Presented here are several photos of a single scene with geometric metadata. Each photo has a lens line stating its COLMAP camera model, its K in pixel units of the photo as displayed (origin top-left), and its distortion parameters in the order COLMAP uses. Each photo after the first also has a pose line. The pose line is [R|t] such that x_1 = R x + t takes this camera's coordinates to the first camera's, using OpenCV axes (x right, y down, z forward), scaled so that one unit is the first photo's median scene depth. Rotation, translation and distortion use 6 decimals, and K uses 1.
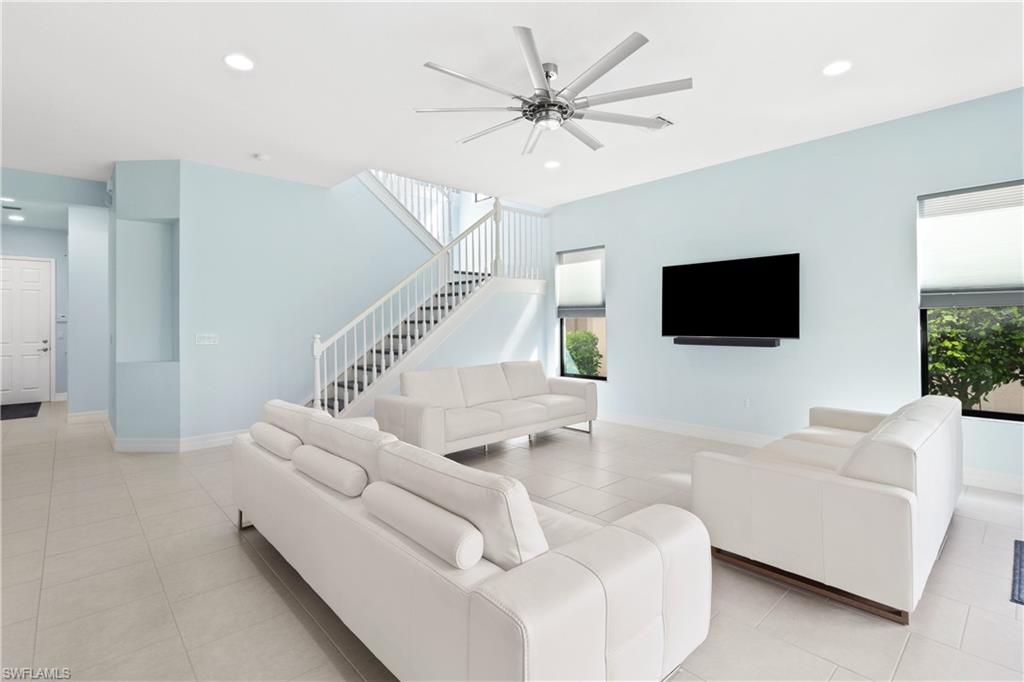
lens RADIAL K [[477.6, 0, 514.7], [0, 477.6, 316.9], [0, 0, 1]] dist [0.001206, 0.000134]
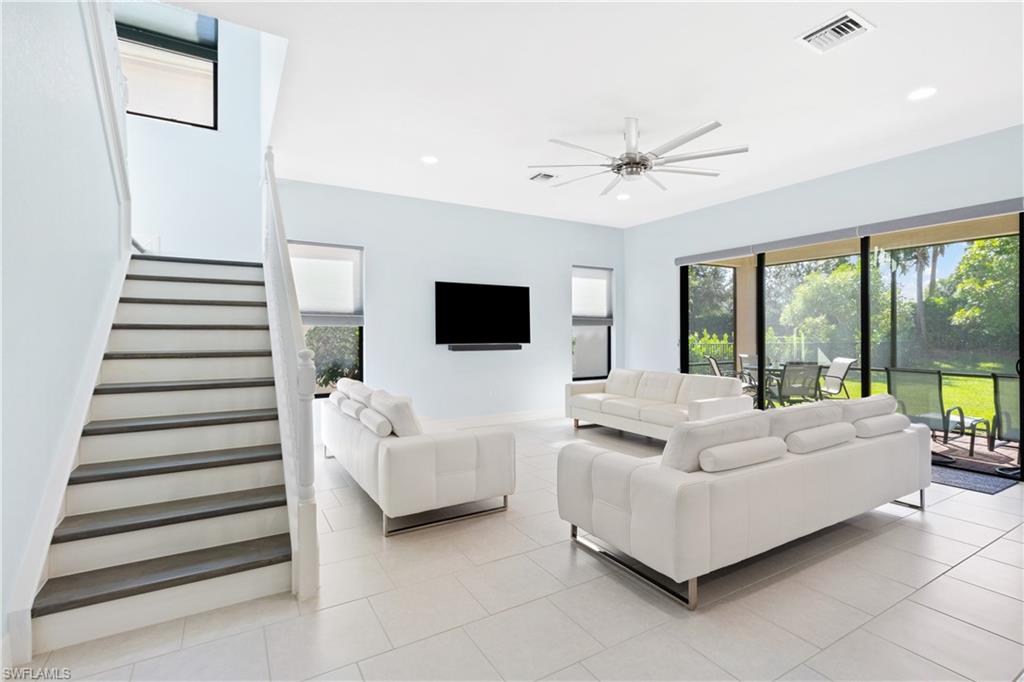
lens RADIAL K [[477.6, 0, 496.3], [0, 477.6, 332.7], [0, 0, 1]] dist [0.001206, 0.000134]
pose [[0.233850, 0.010697, 0.972214, -0.845039], [-0.008057, 0.999926, -0.009064, 0.024895], [-0.972239, -0.005713, 0.233919, 0.702104]]
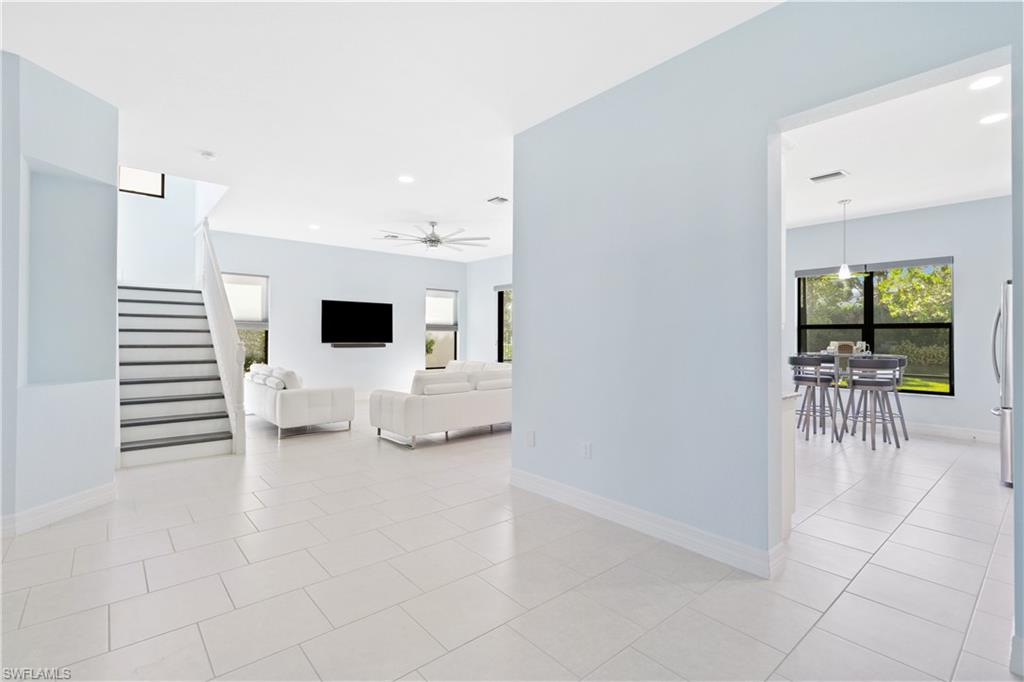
lens RADIAL K [[477.6, 0, 504.6], [0, 477.6, 335.0], [0, 0, 1]] dist [0.001206, 0.000134]
pose [[0.048051, 0.014935, 0.998733, -1.465845], [-0.012194, 0.999822, -0.014365, 0.032733], [-0.998770, -0.011488, 0.048224, 0.357685]]
